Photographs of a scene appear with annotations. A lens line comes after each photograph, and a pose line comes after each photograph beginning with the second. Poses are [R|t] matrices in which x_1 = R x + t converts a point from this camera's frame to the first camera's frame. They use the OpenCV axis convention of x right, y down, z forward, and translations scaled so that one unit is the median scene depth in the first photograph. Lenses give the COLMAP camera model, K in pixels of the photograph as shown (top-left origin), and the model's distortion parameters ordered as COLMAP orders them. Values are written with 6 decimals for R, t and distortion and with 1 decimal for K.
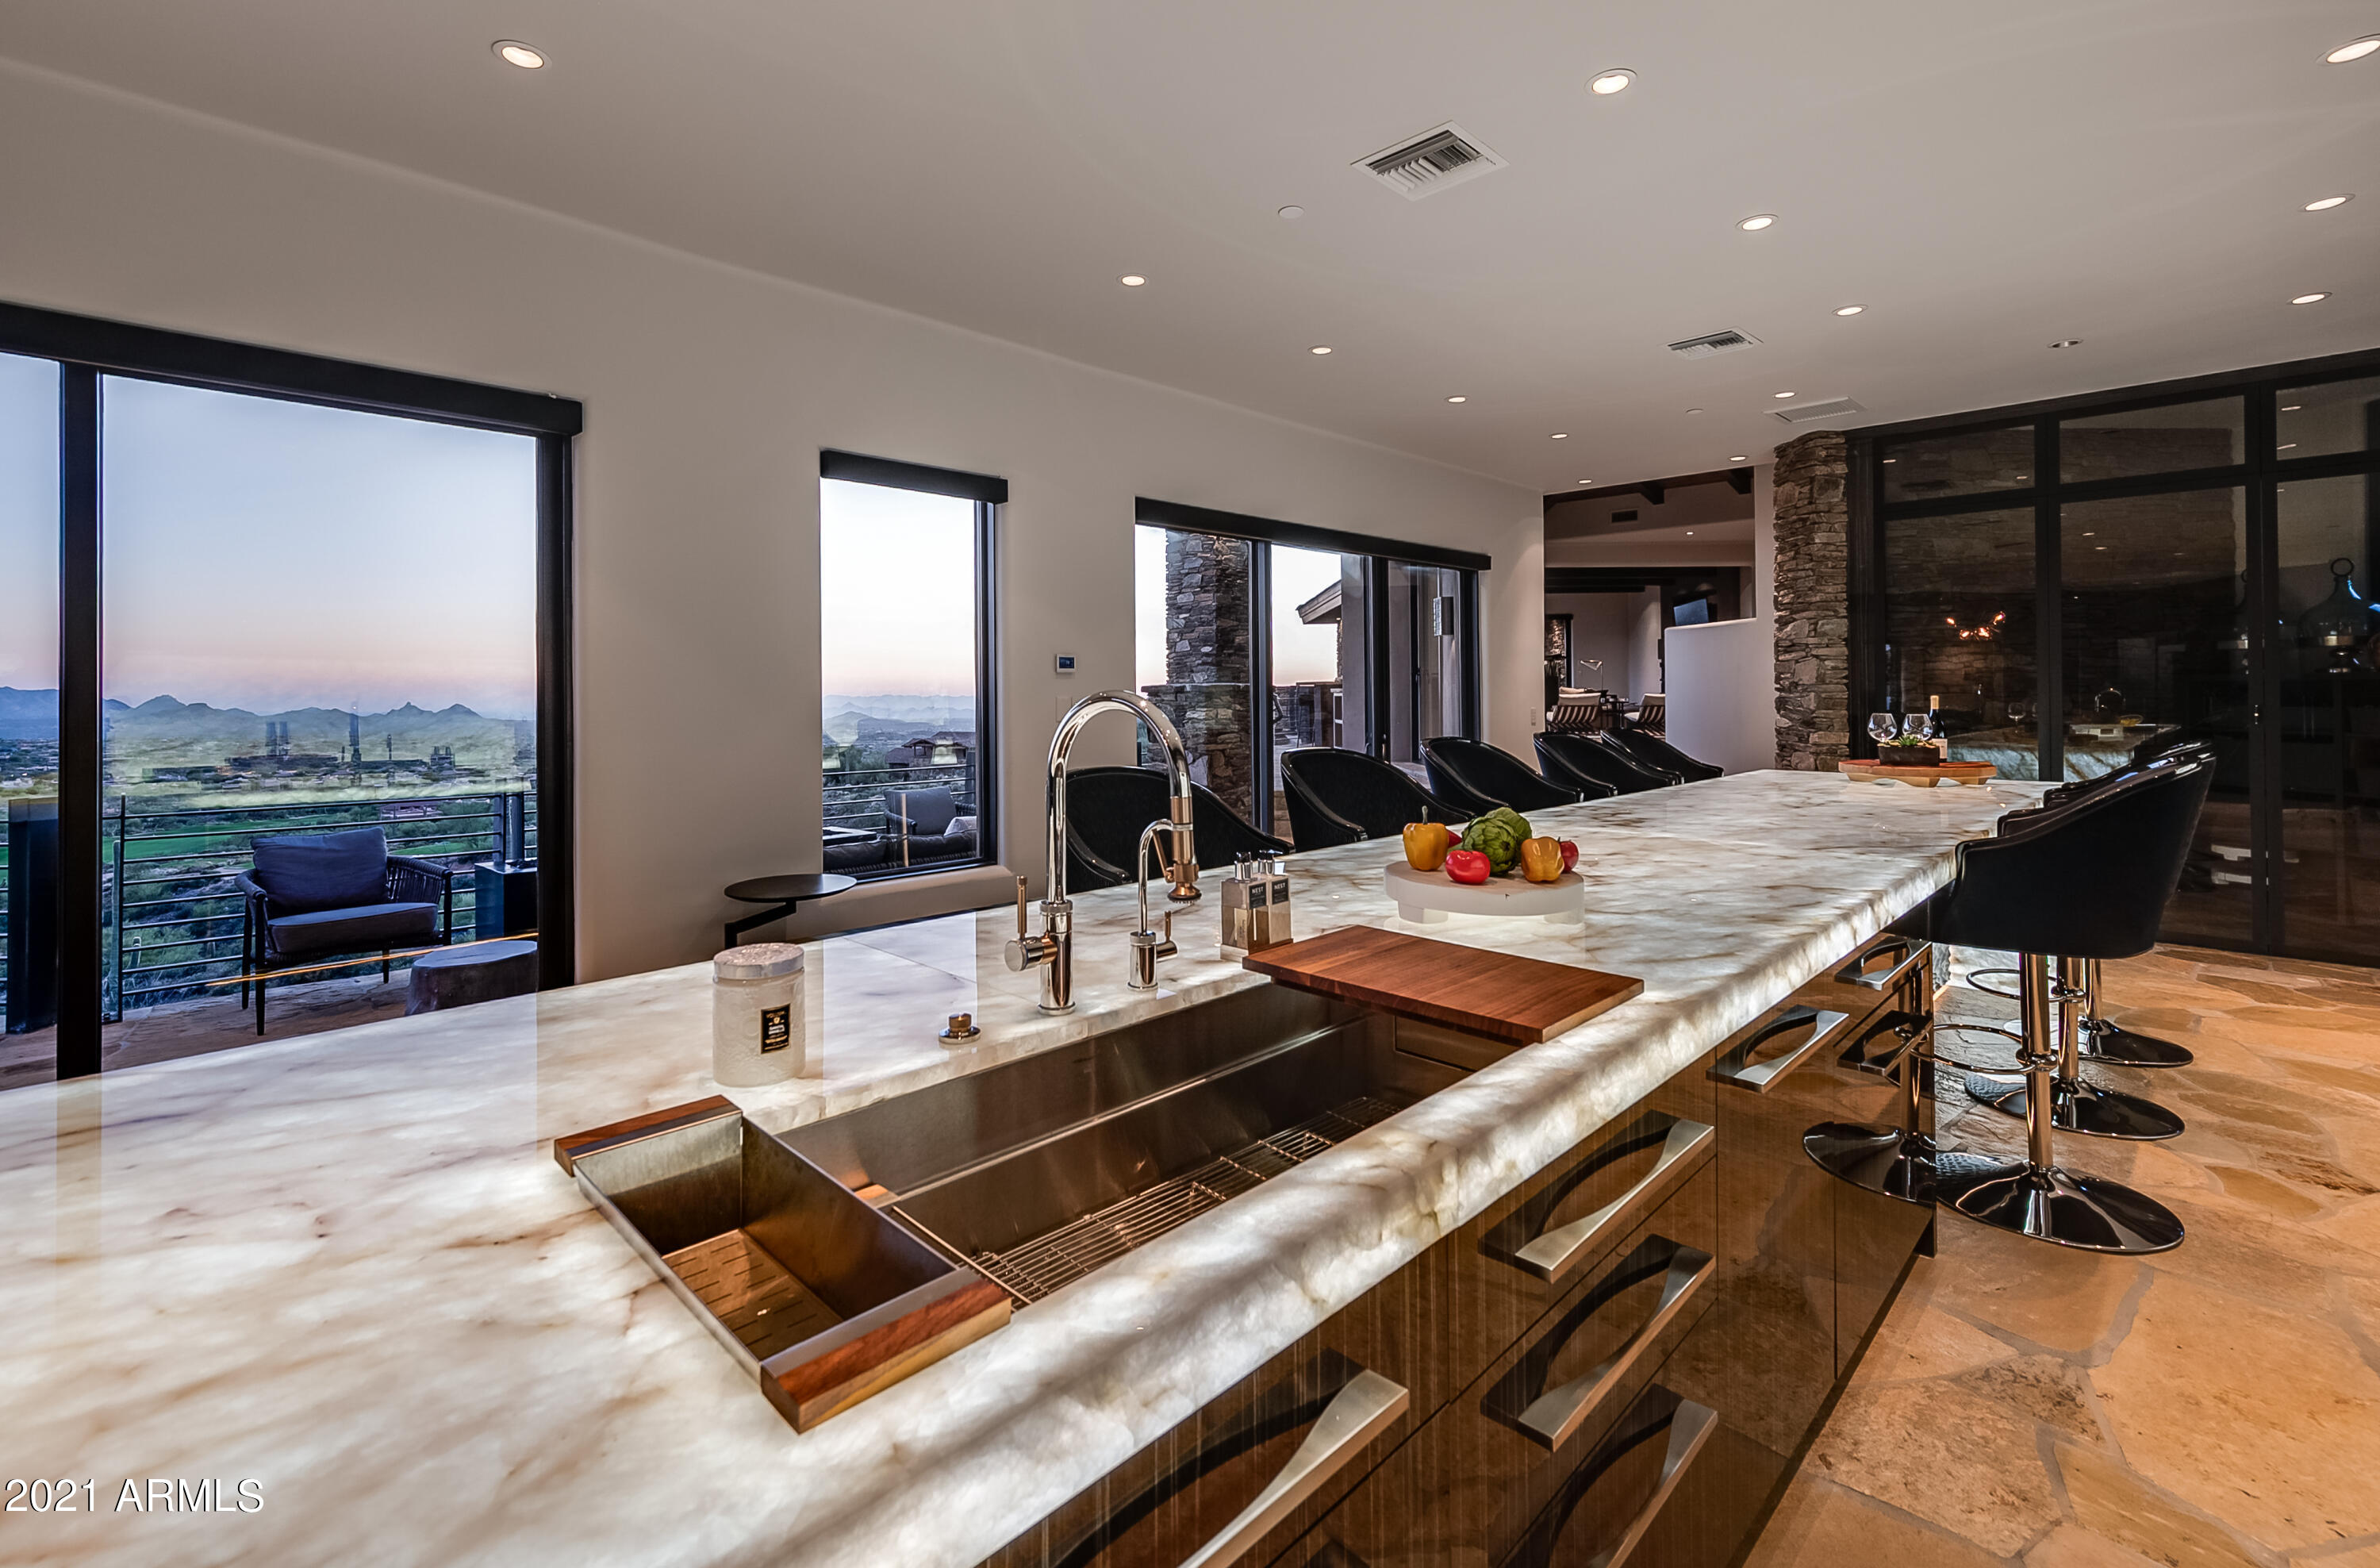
lens RADIAL K [[1039.7, 0, 1215.5], [0, 1039.7, 695.2], [0, 0, 1]] dist [0.000717, 0.000105]
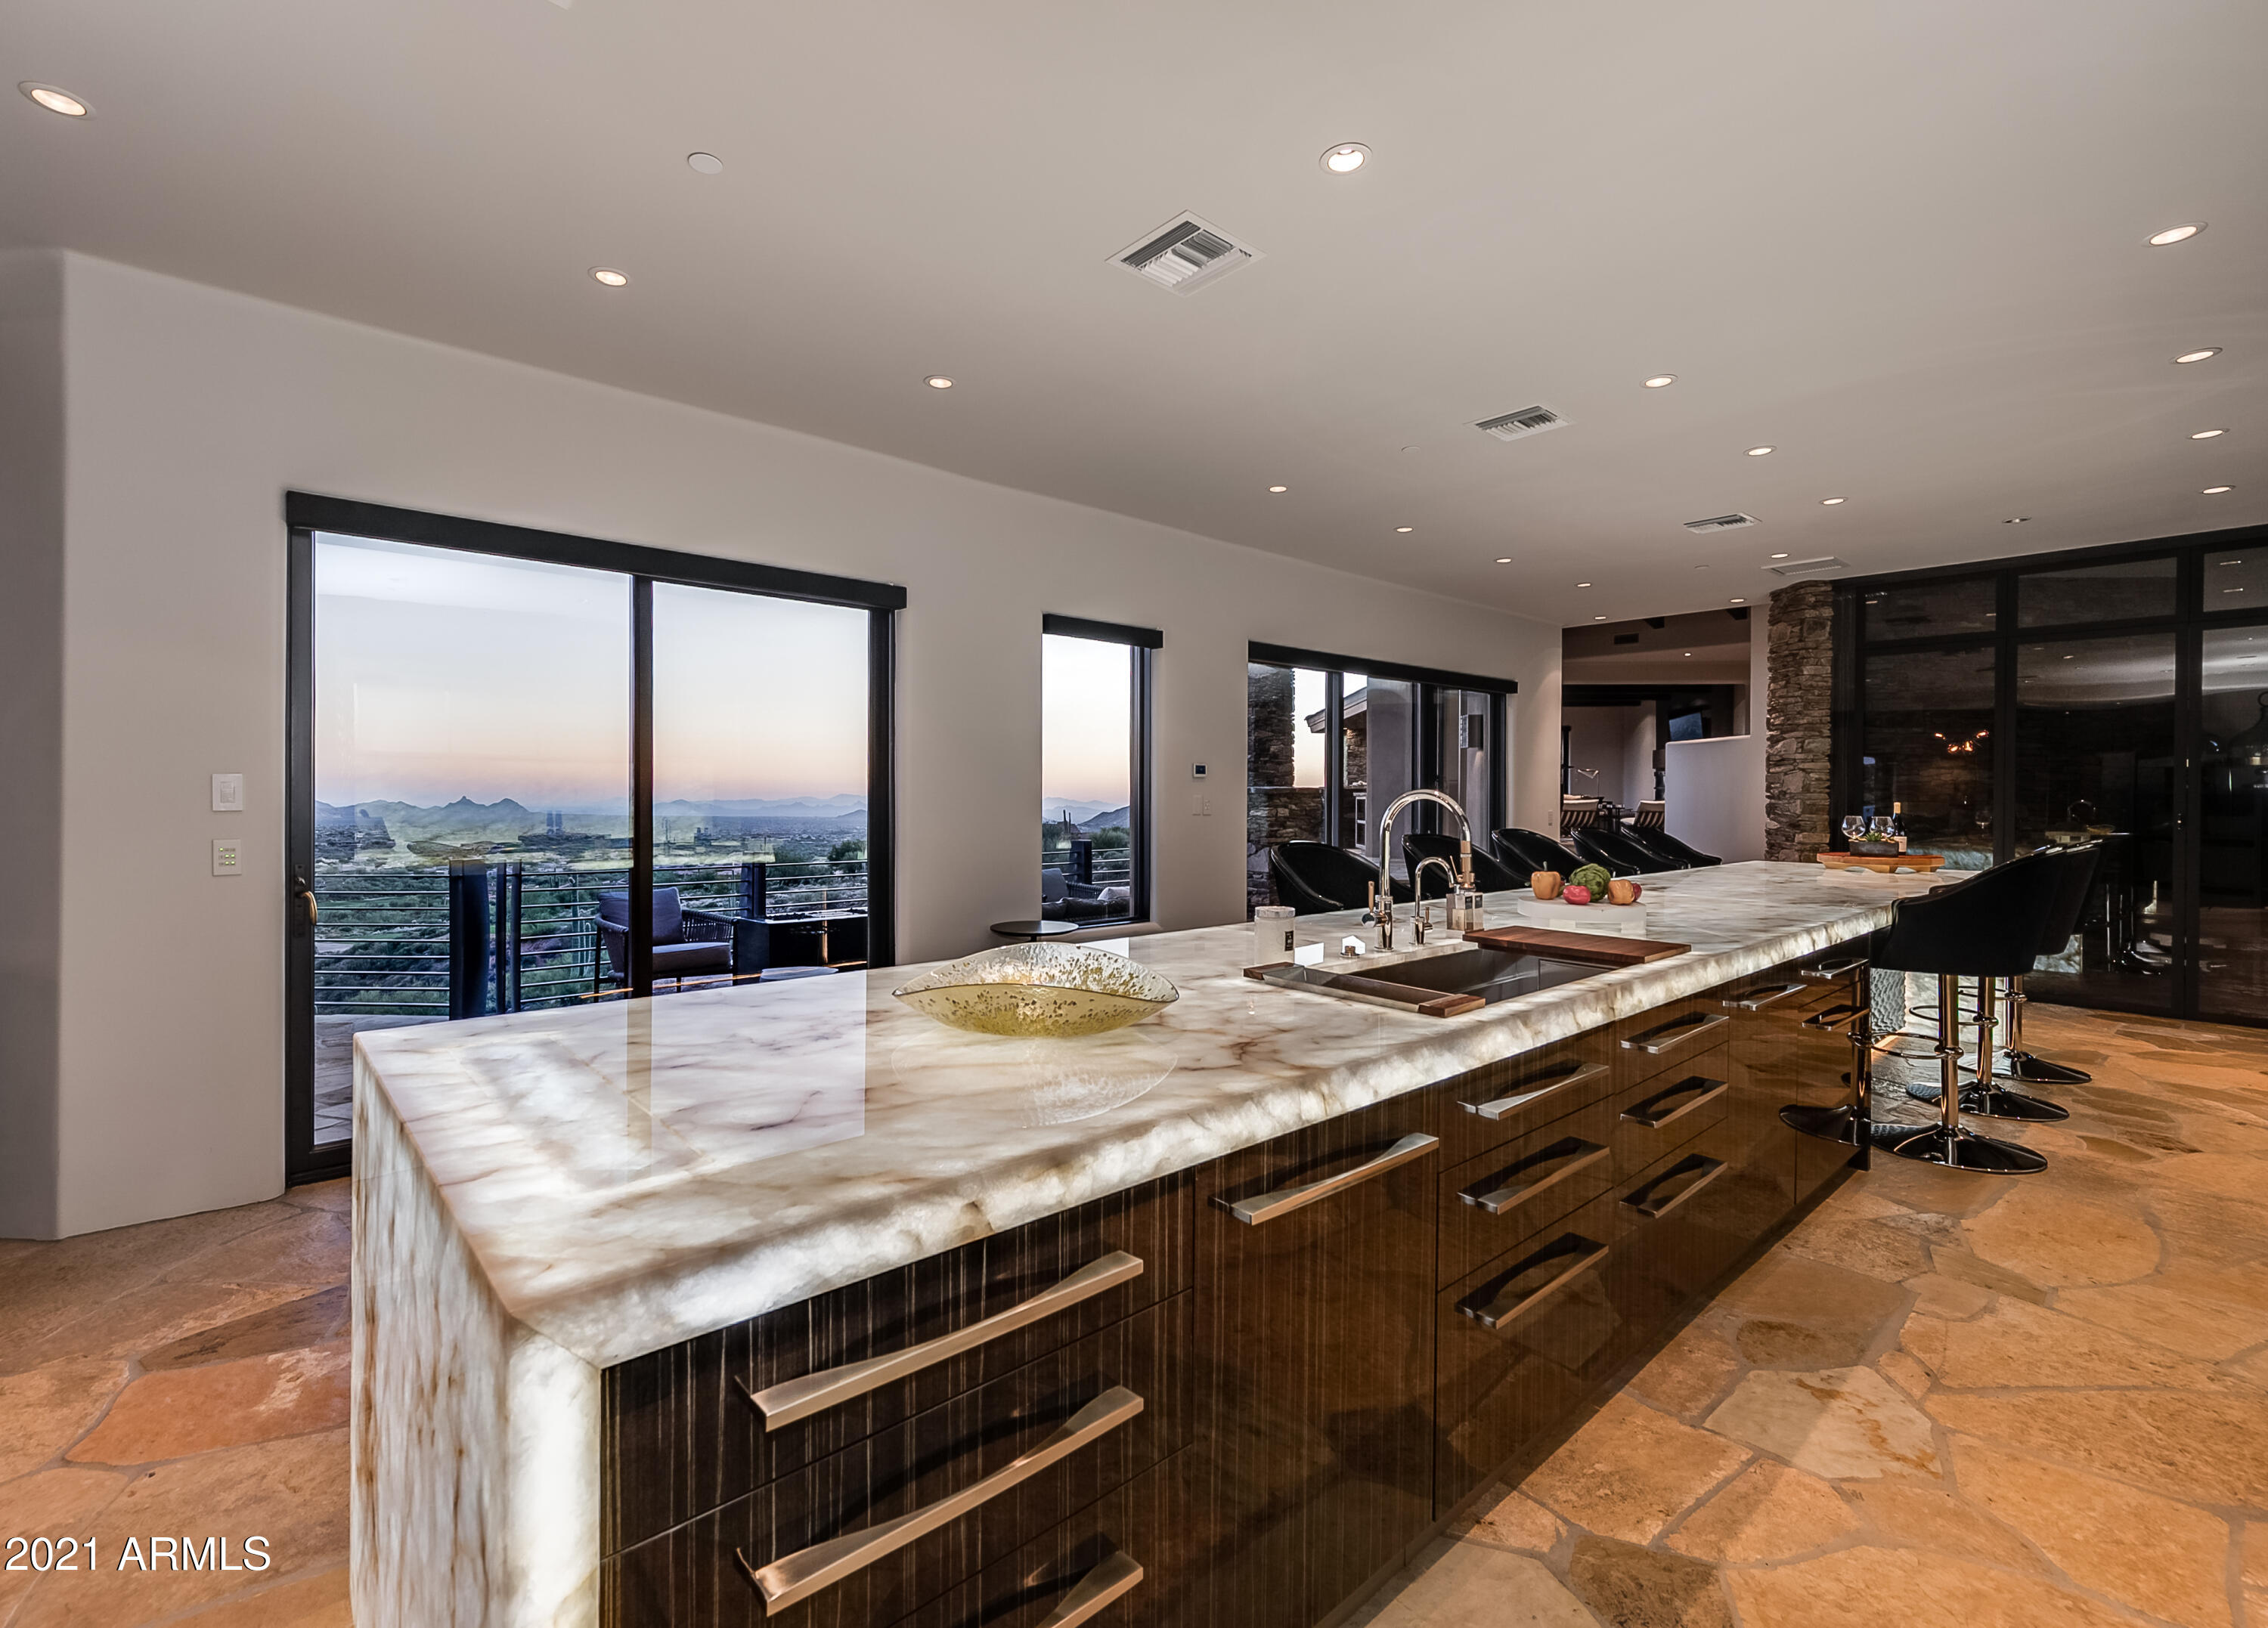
lens RADIAL K [[982.1, 0, 1134.0], [0, 982.1, 814.0], [0, 0, 1]] dist [-0.001385, -0.000226]
pose [[0.996897, 0.012841, -0.077663, -0.132466], [-0.011569, 0.999792, 0.016806, 0.004863], [0.077862, -0.015855, 0.996838, -0.245232]]
